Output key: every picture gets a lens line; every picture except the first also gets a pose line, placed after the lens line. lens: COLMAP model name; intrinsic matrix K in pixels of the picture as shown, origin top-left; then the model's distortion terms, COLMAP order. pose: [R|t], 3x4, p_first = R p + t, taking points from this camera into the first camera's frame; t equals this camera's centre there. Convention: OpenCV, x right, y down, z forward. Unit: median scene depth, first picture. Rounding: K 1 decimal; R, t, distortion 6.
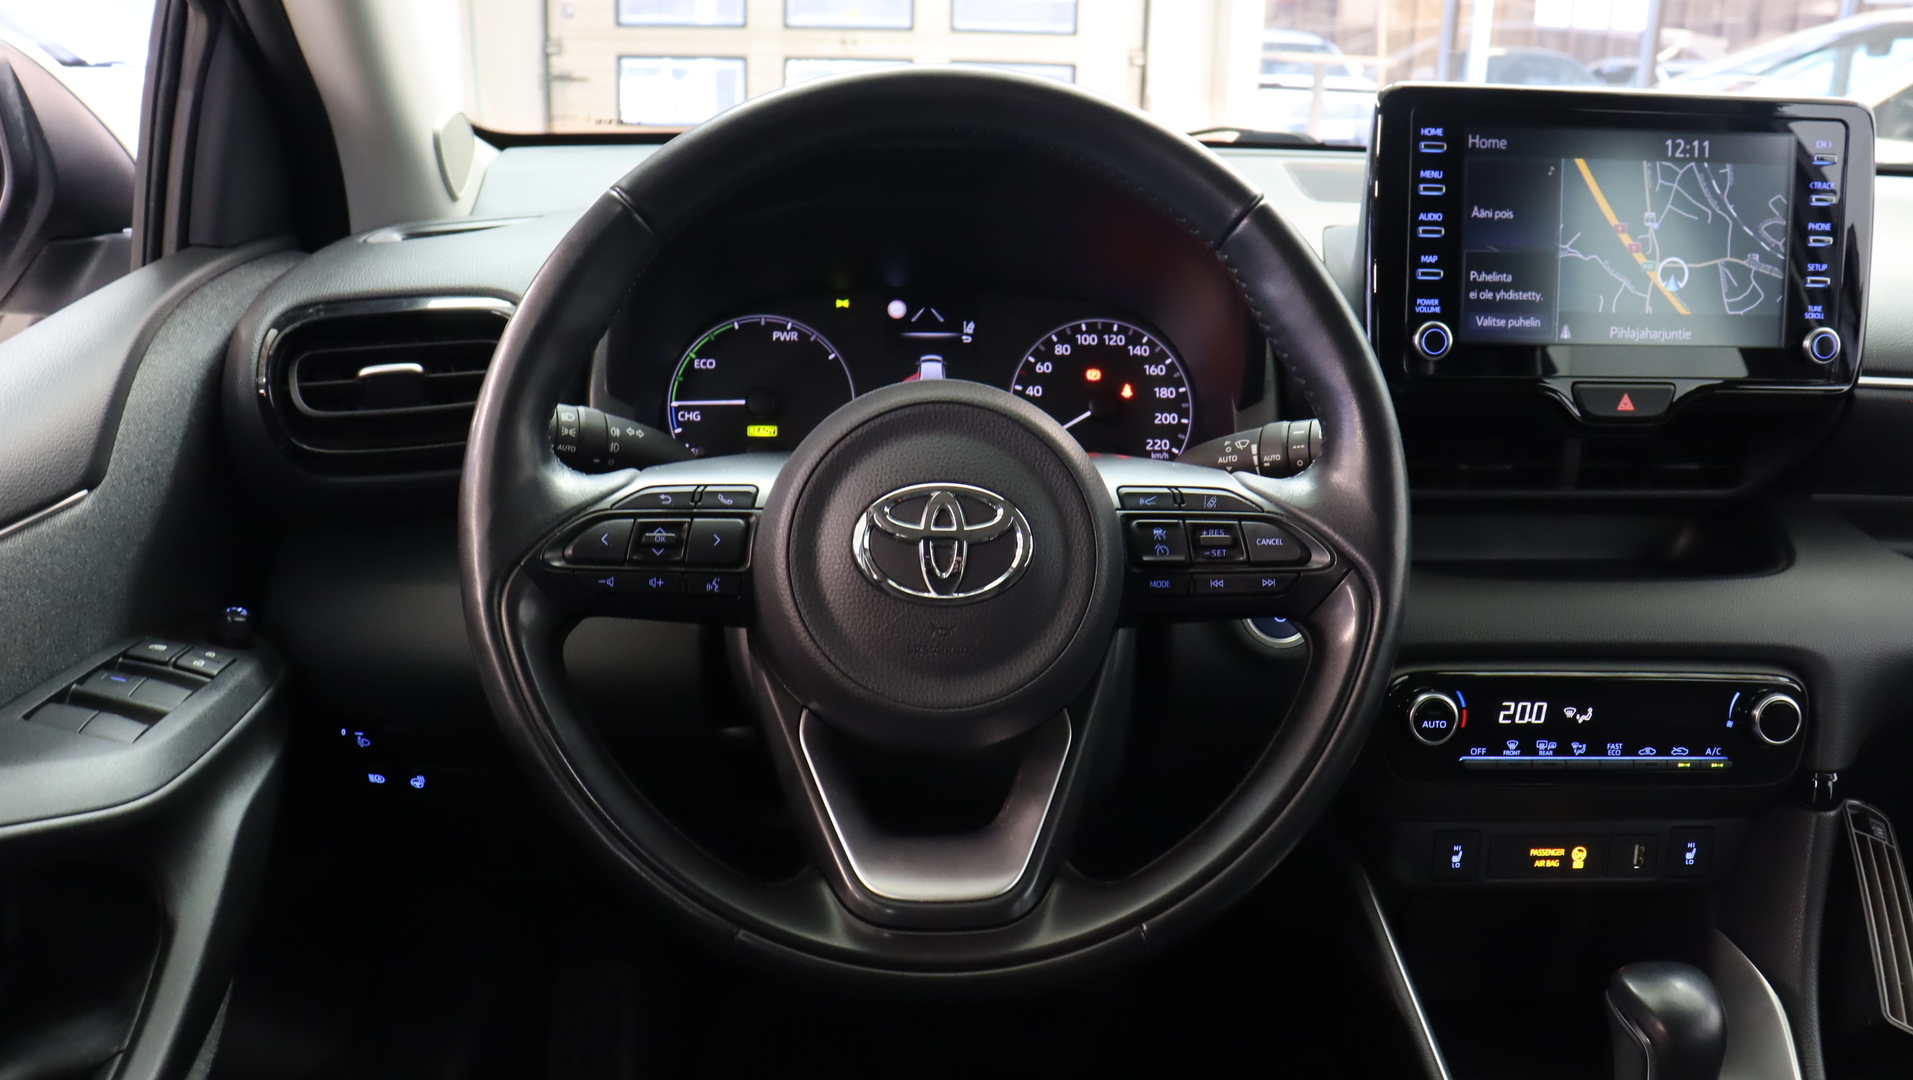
lens RADIAL K [[1553.6, 0, 947.8], [0, 1553.6, 534.6], [0, 0, 1]] dist [-0.127349, 0.054639]
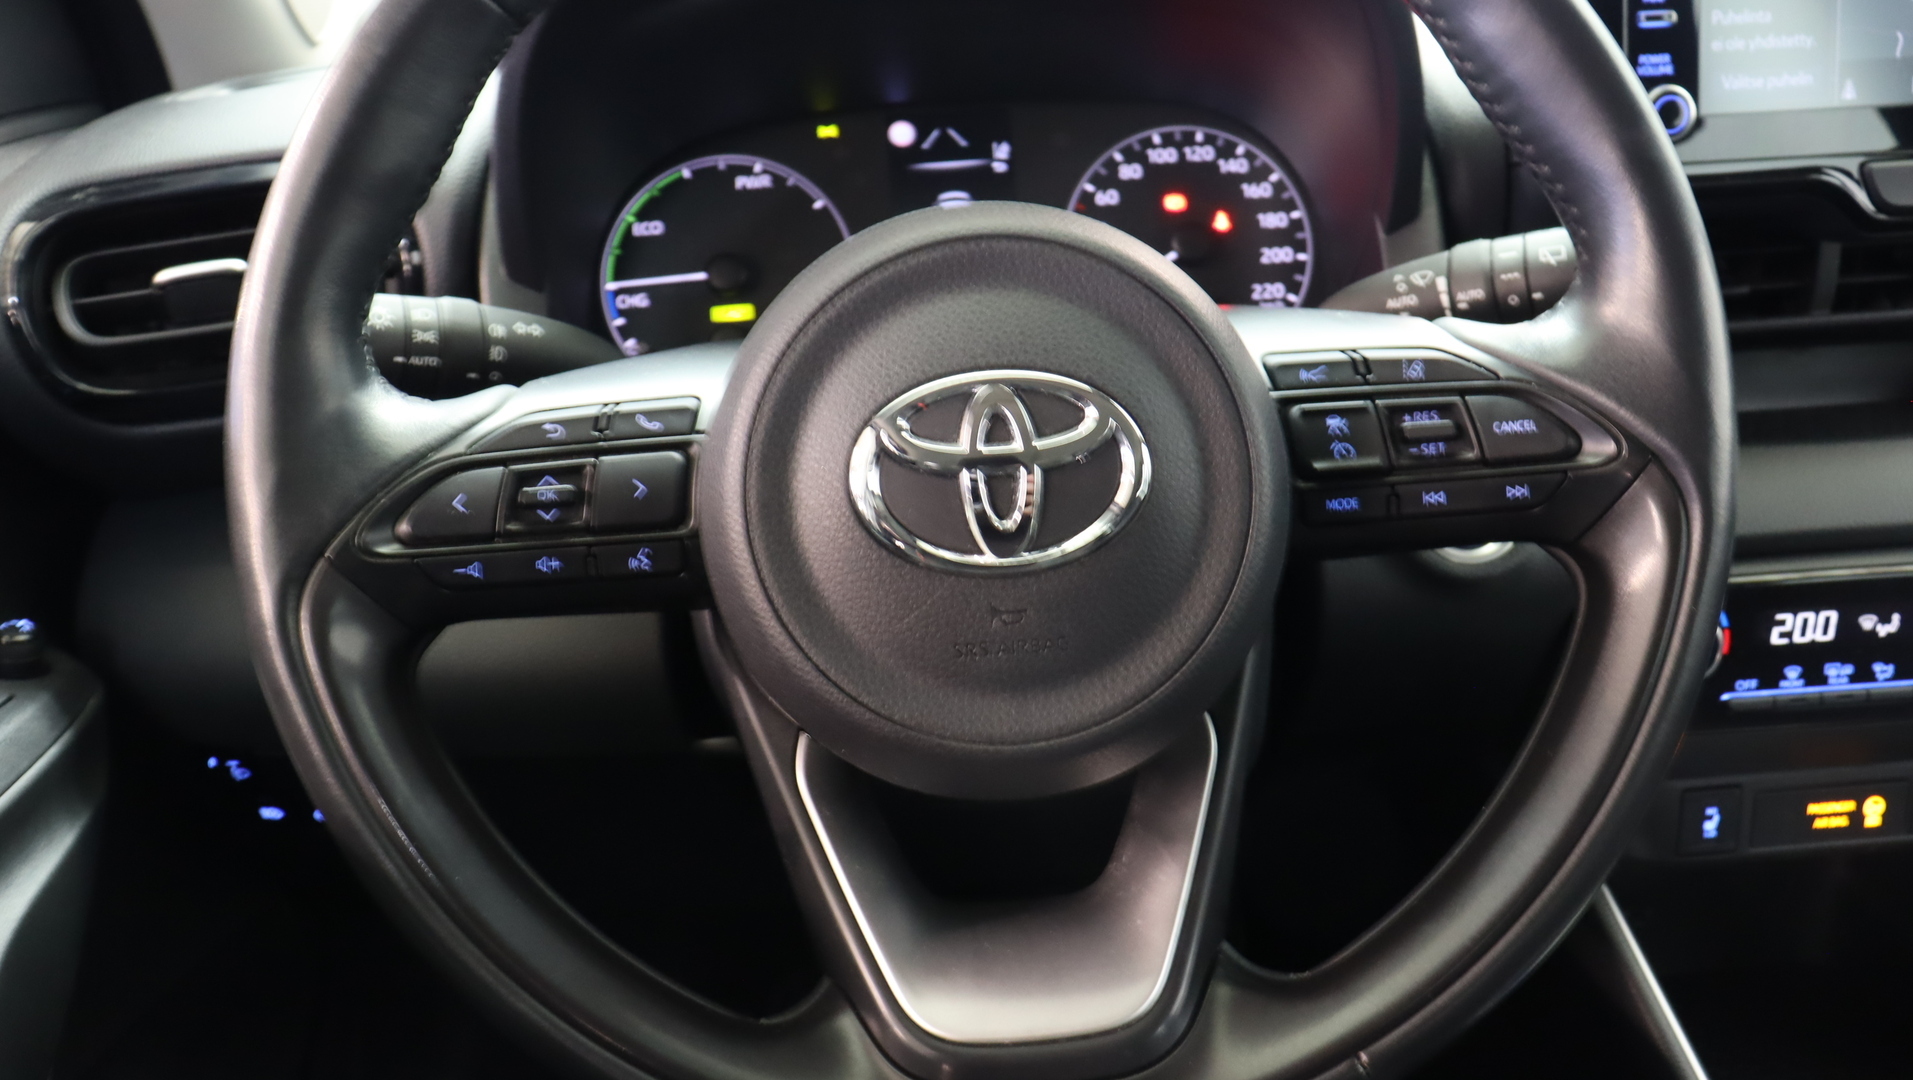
lens RADIAL K [[1553.6, 0, 961.4], [0, 1553.6, 545.9], [0, 0, 1]] dist [-0.127349, 0.054639]
pose [[0.997063, -0.074373, -0.018289, -0.006589], [0.075685, 0.993368, 0.086555, -0.013820], [0.011730, -0.087685, 0.996079, 0.289468]]
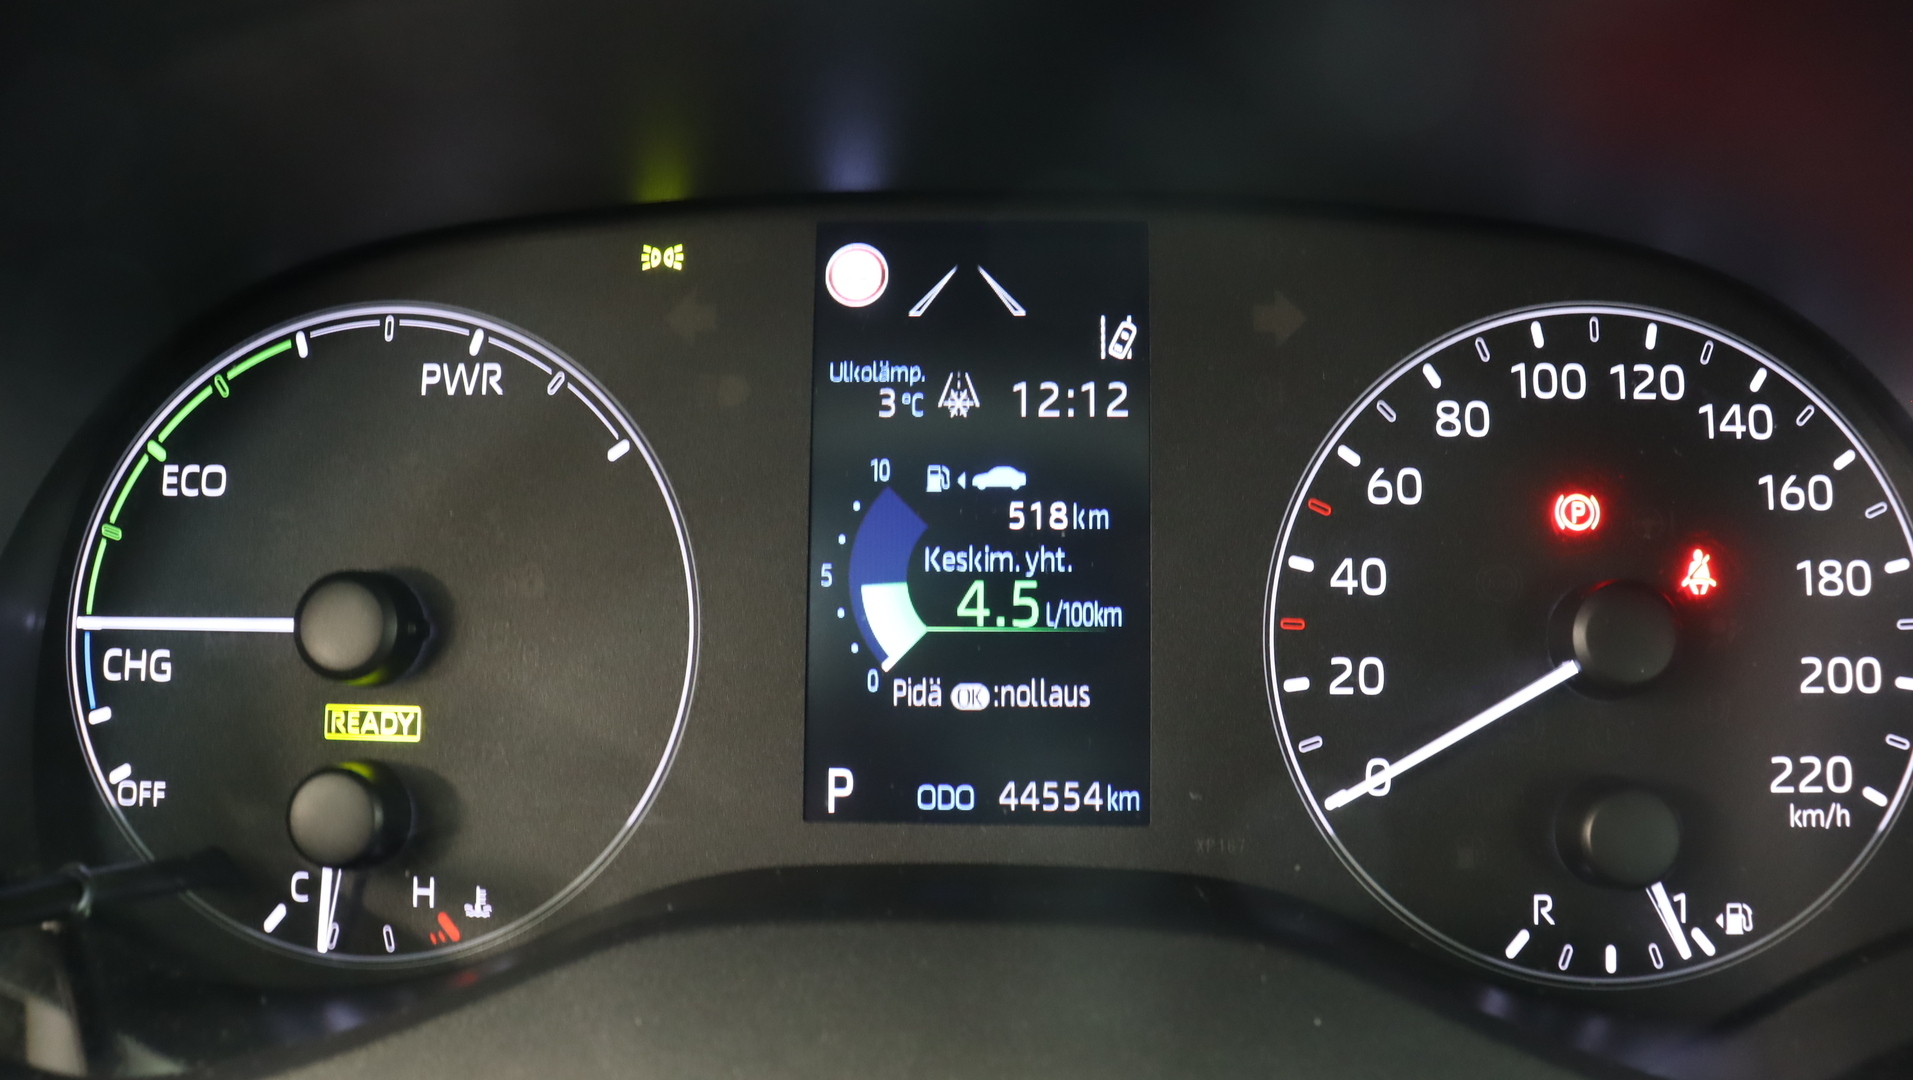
lens RADIAL K [[1553.6, 0, 956.5], [0, 1553.6, 546.9], [0, 0, 1]] dist [-0.127349, 0.054639]
pose [[0.995355, 0.003265, -0.096216, 0.013190], [0.000601, 0.999194, 0.040125, -0.122360], [0.096269, -0.039996, 0.994551, 0.820916]]
